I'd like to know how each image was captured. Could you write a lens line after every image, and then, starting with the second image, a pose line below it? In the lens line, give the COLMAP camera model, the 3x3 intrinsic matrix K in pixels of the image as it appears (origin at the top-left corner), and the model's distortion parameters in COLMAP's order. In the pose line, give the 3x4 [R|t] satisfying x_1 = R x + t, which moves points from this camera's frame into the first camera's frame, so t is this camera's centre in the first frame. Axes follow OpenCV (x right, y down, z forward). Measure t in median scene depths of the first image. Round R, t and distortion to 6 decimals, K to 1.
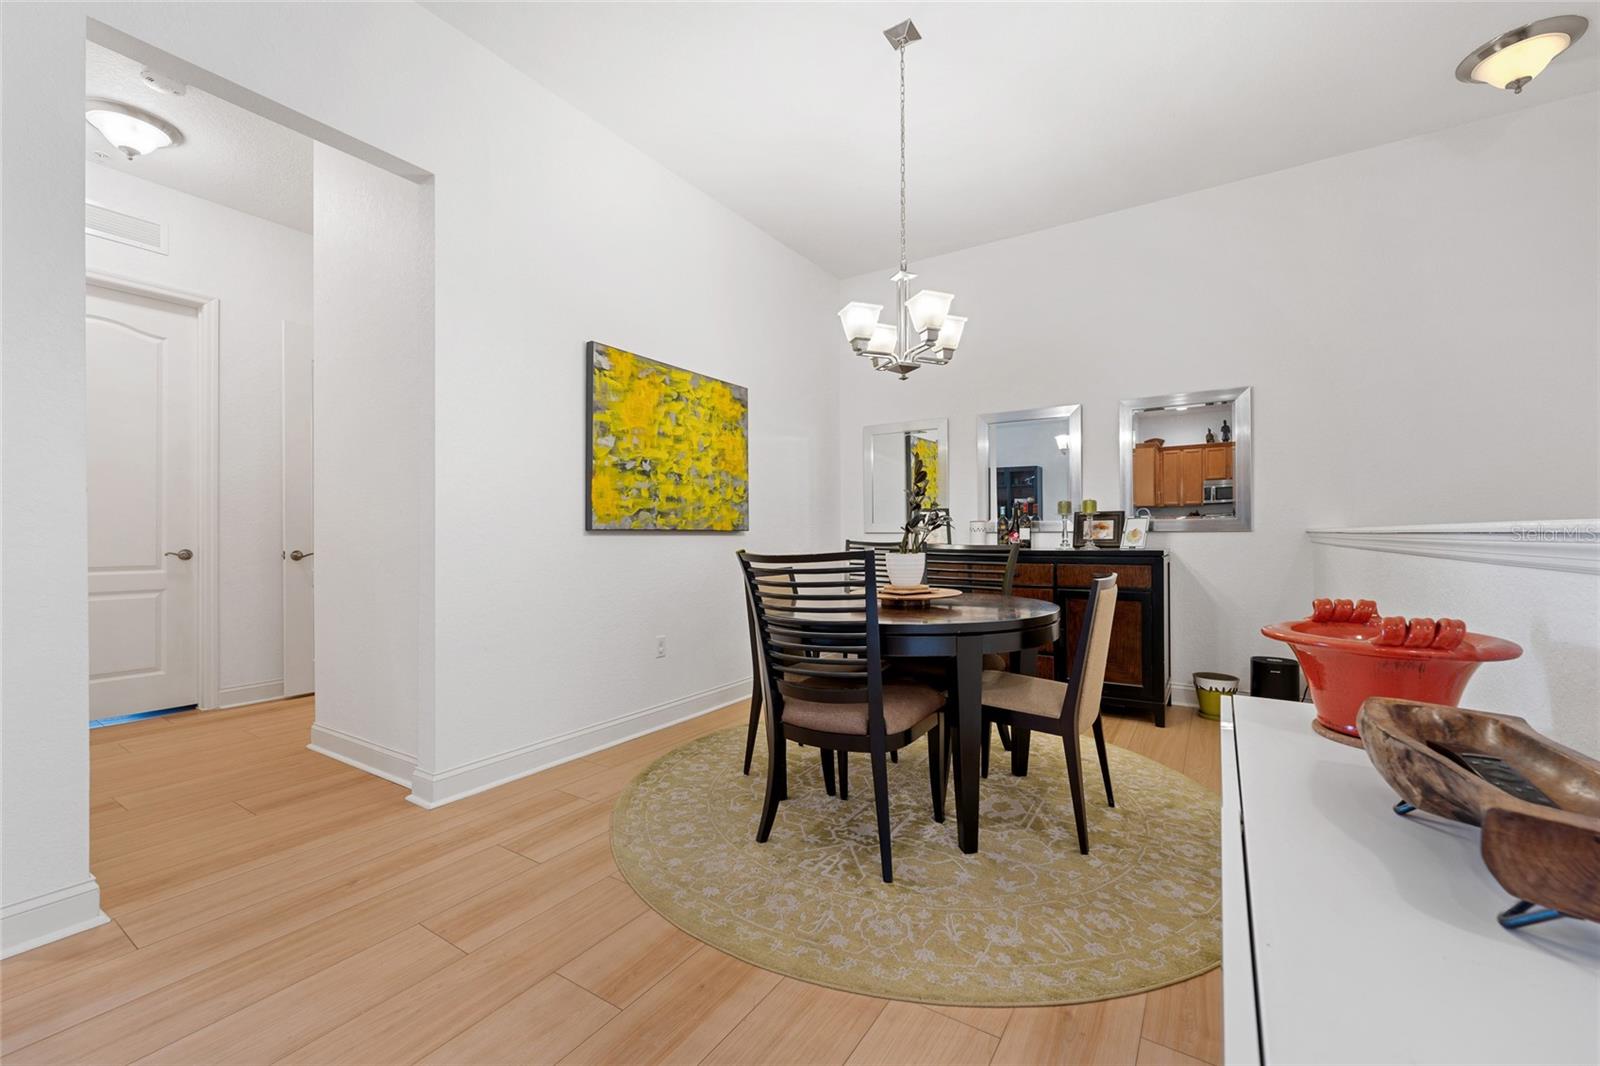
lens RADIAL K [[650.6, 0, 799.3], [0, 650.6, 532.3], [0, 0, 1]] dist [0.000842, -0.000818]
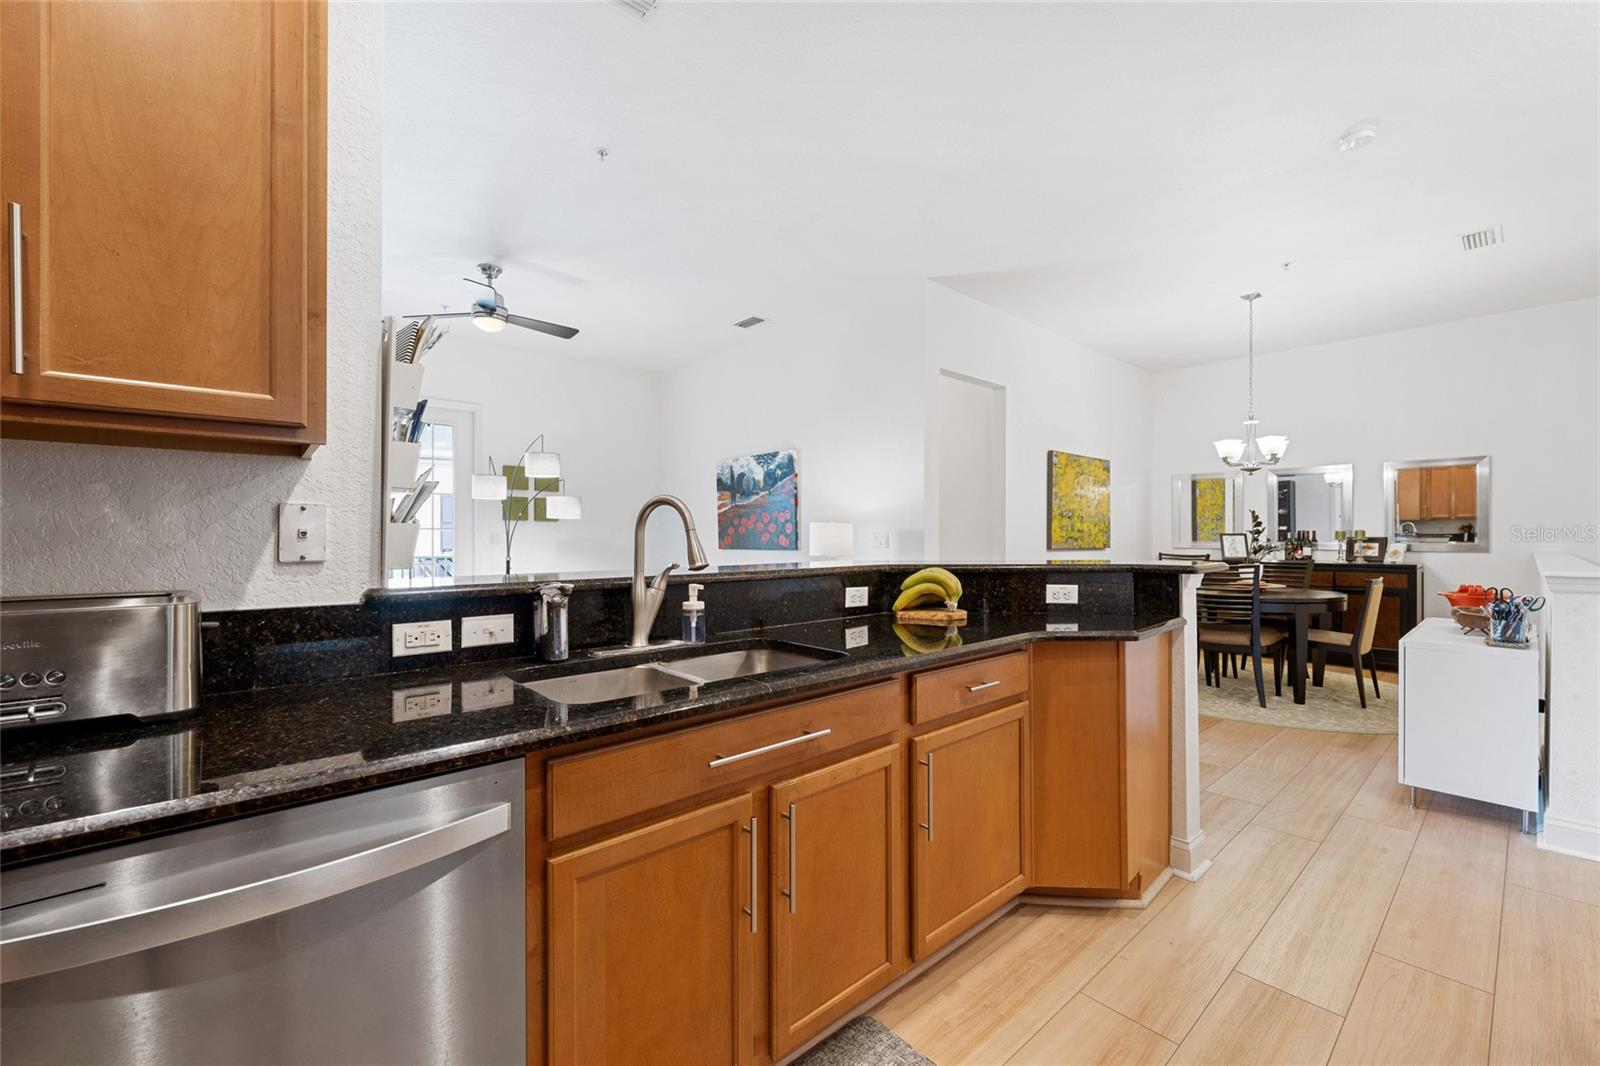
lens RADIAL K [[650.6, 0, 799.0], [0, 650.6, 535.8], [0, 0, 1]] dist [0.000842, -0.000818]
pose [[0.963915, 0.004870, -0.266164, -0.429450], [-0.003725, 0.999982, 0.004807, -0.040608], [0.266183, -0.003642, 0.963916, -0.847937]]
